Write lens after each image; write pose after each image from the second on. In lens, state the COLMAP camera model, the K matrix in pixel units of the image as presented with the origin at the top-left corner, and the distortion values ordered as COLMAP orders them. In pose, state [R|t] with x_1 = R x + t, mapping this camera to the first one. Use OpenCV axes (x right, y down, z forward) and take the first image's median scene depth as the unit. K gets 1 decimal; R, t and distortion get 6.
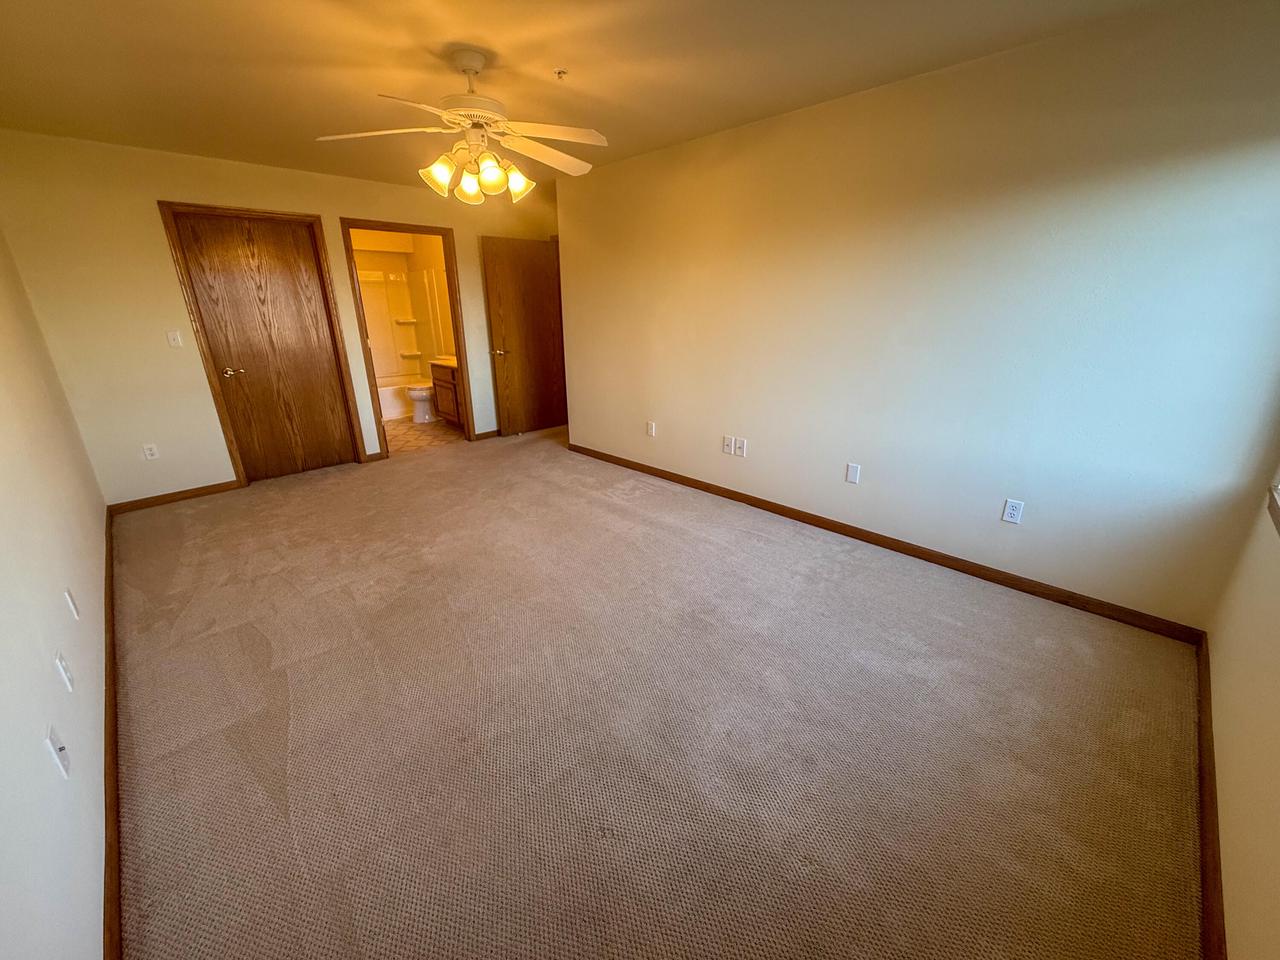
lens RADIAL K [[508.5, 0, 629.4], [0, 508.5, 481.8], [0, 0, 1]] dist [-0.000622, 0.000636]
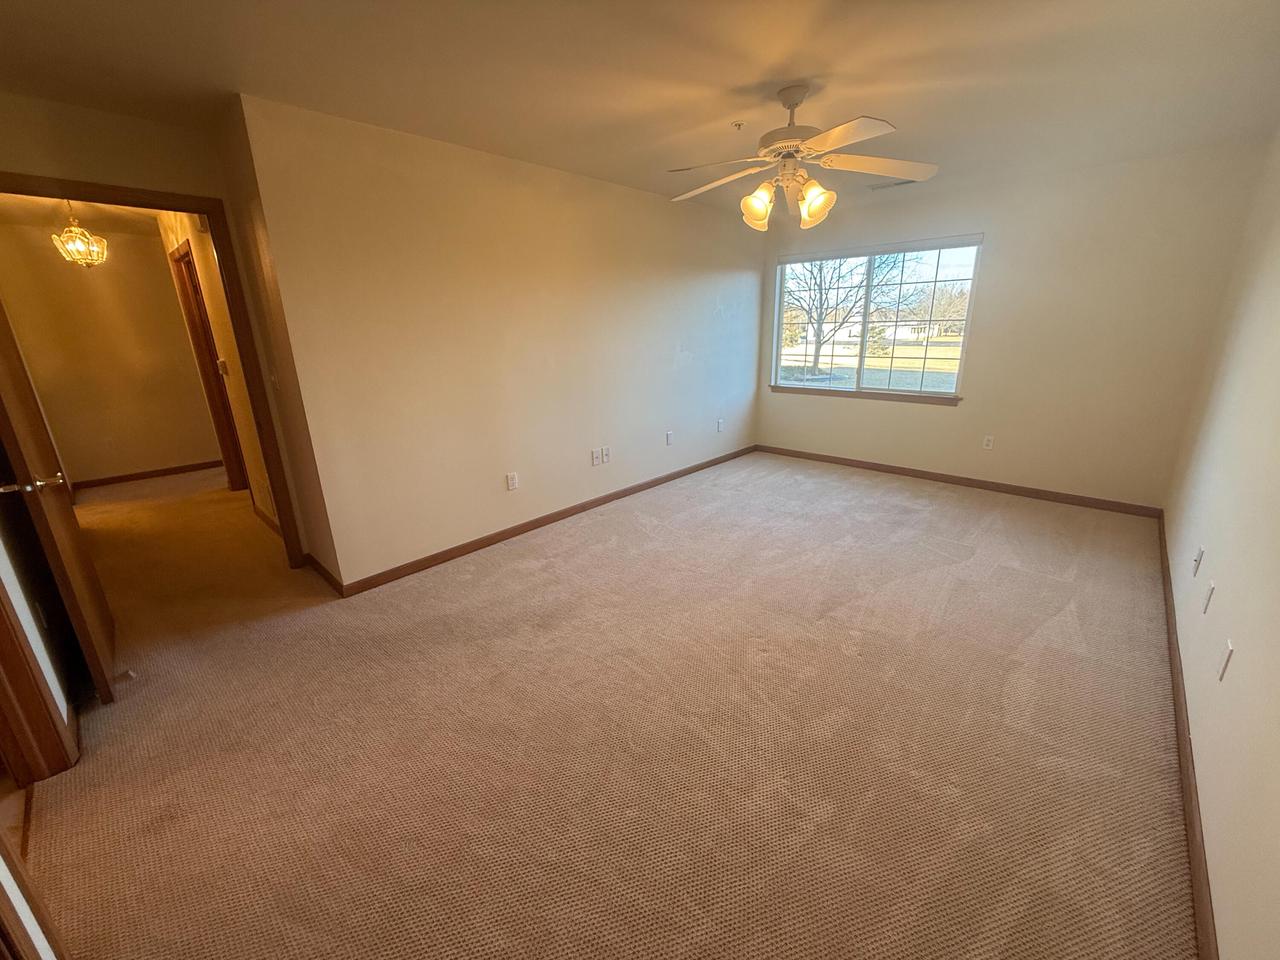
lens RADIAL K [[508.5, 0, 633.6], [0, 508.5, 480.9], [0, 0, 1]] dist [-0.000622, 0.000636]
pose [[-0.043147, -0.276086, 0.960164, -1.400510], [0.359101, 0.892546, 0.272780, -0.473938], [-0.932301, 0.356565, 0.060632, 1.393175]]
